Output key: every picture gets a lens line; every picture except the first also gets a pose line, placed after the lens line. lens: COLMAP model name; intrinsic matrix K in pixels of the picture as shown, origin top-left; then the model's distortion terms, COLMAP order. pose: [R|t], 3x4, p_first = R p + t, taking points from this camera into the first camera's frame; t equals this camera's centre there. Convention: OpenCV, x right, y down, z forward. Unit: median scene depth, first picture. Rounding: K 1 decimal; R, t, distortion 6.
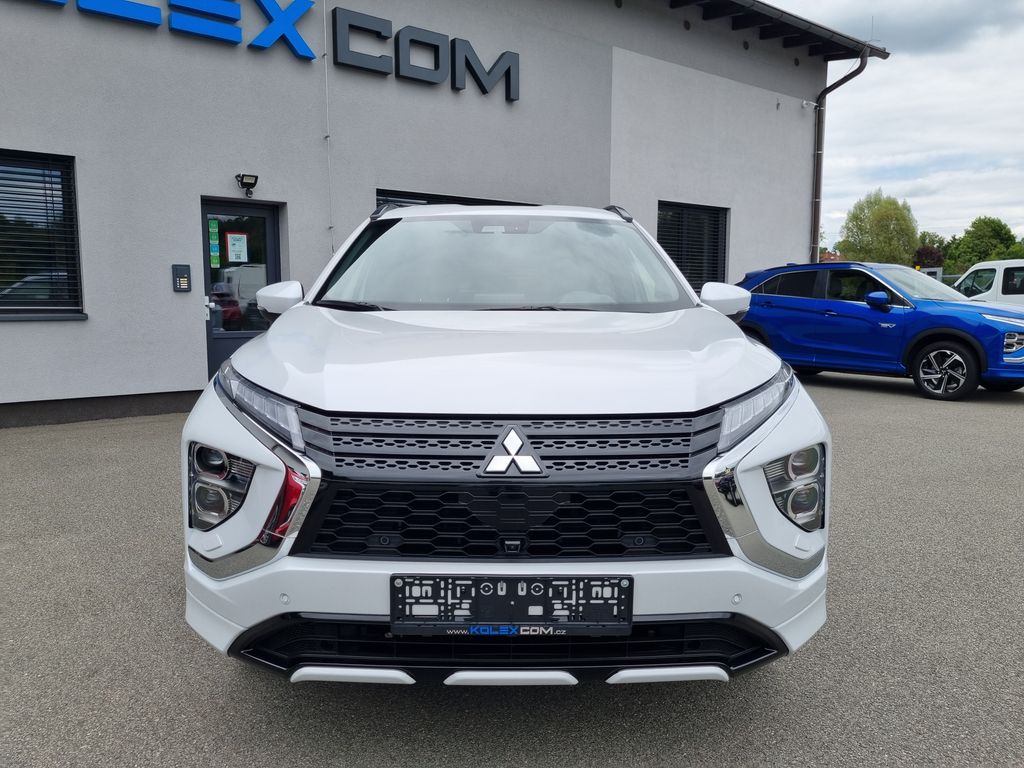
lens RADIAL K [[773.9, 0, 516.2], [0, 773.9, 384.0], [0, 0, 1]] dist [0.036417, -0.011843]
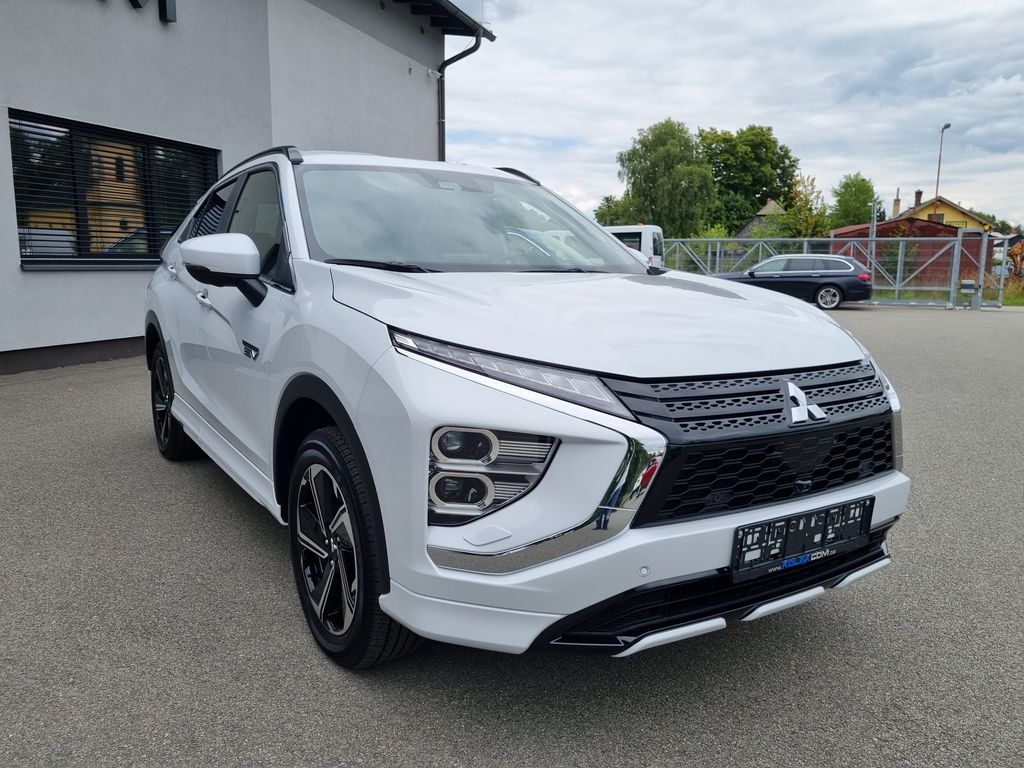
lens RADIAL K [[773.9, 0, 515.2], [0, 773.9, 385.1], [0, 0, 1]] dist [0.036417, -0.011843]
pose [[0.844906, -0.073373, 0.529859, -0.919750], [0.043944, 0.996720, 0.067950, -0.030802], [-0.533107, -0.034128, 0.845359, 0.264646]]
